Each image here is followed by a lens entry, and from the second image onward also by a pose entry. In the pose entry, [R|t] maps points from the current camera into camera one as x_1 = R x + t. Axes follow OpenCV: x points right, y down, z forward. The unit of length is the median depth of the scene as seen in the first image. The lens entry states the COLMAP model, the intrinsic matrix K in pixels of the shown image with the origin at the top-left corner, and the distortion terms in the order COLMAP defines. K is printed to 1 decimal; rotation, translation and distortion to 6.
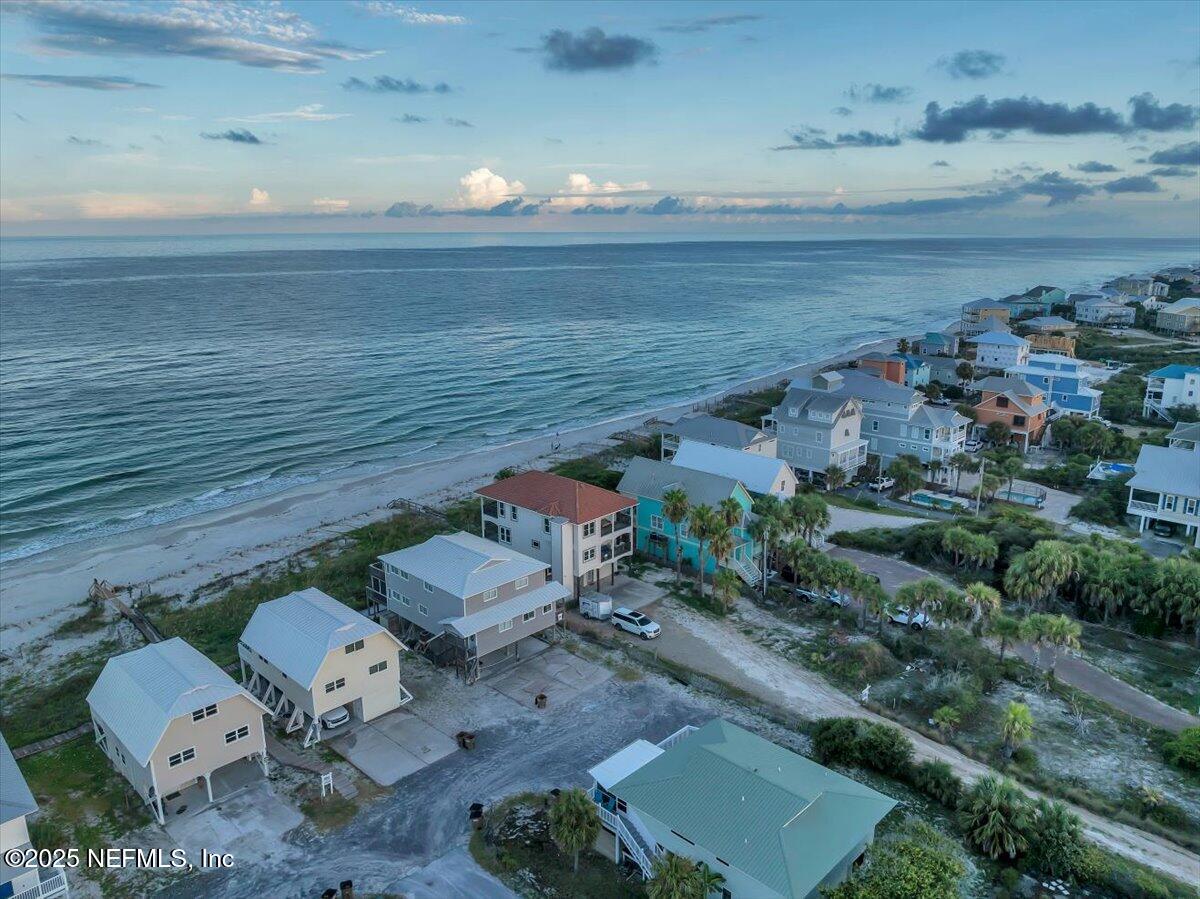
lens RADIAL K [[849.8, 0, 603.1], [0, 849.8, 448.3], [0, 0, 1]] dist [-0.040251, 0.008542]
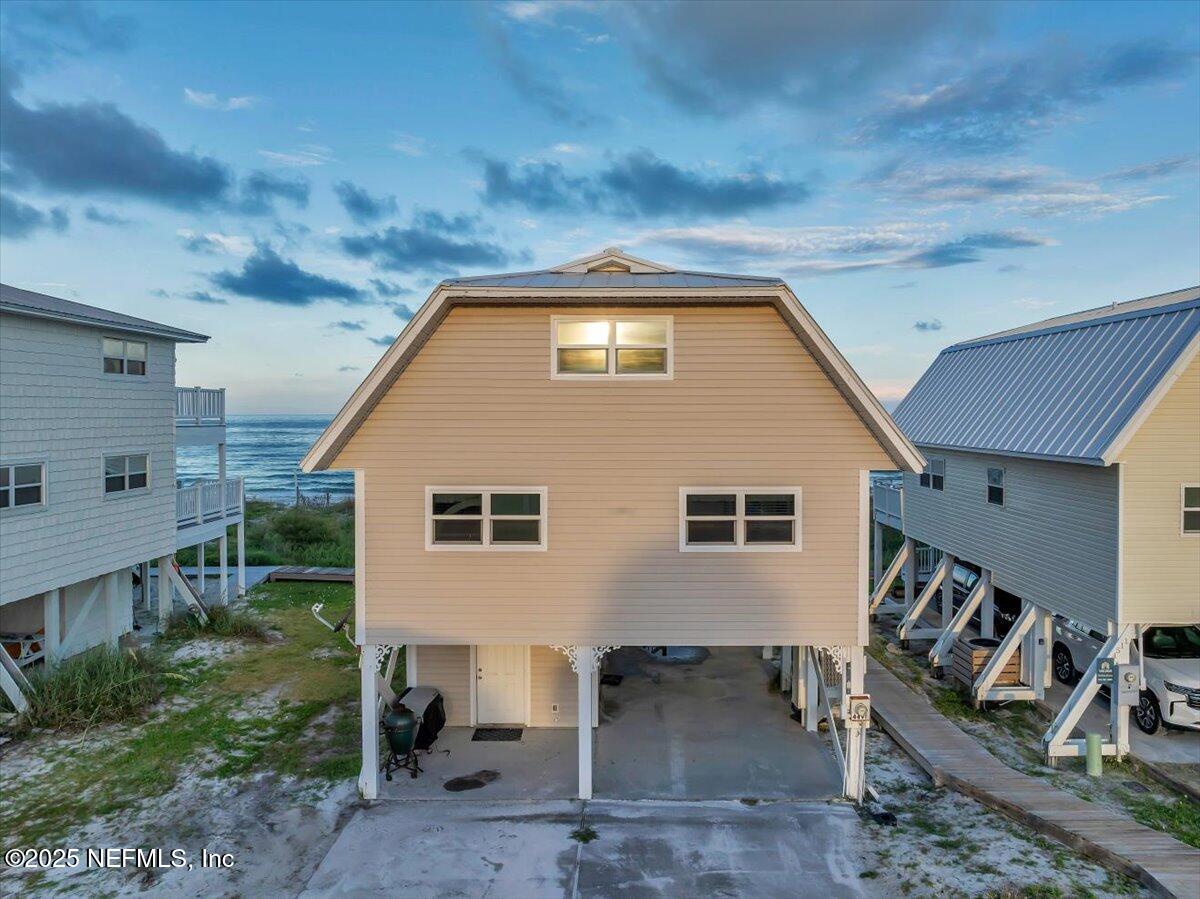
lens RADIAL K [[849.8, 0, 603.7], [0, 849.8, 431.8], [0, 0, 1]] dist [-0.040251, 0.008542]
pose [[0.684784, 0.011052, -0.728662, -0.285303], [-0.178872, 0.971846, -0.153361, 0.337783], [0.706453, 0.235356, 0.667482, 0.778034]]
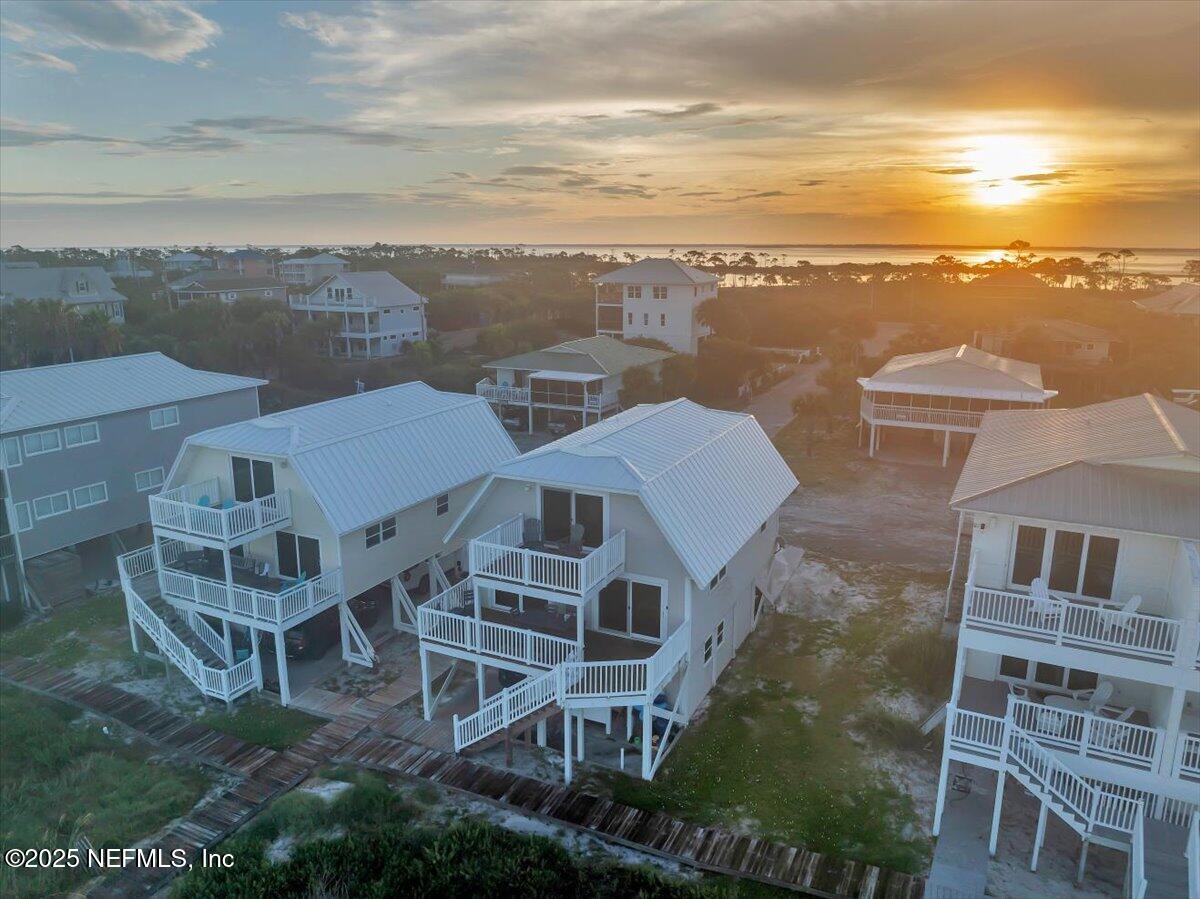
lens RADIAL K [[849.8, 0, 607.8], [0, 849.8, 446.6], [0, 0, 1]] dist [-0.040251, 0.008542]
pose [[-0.314151, -0.224427, 0.922465, -0.931226], [0.228331, 0.925276, 0.302870, 0.113155], [-0.921507, 0.305774, -0.239432, 1.096108]]
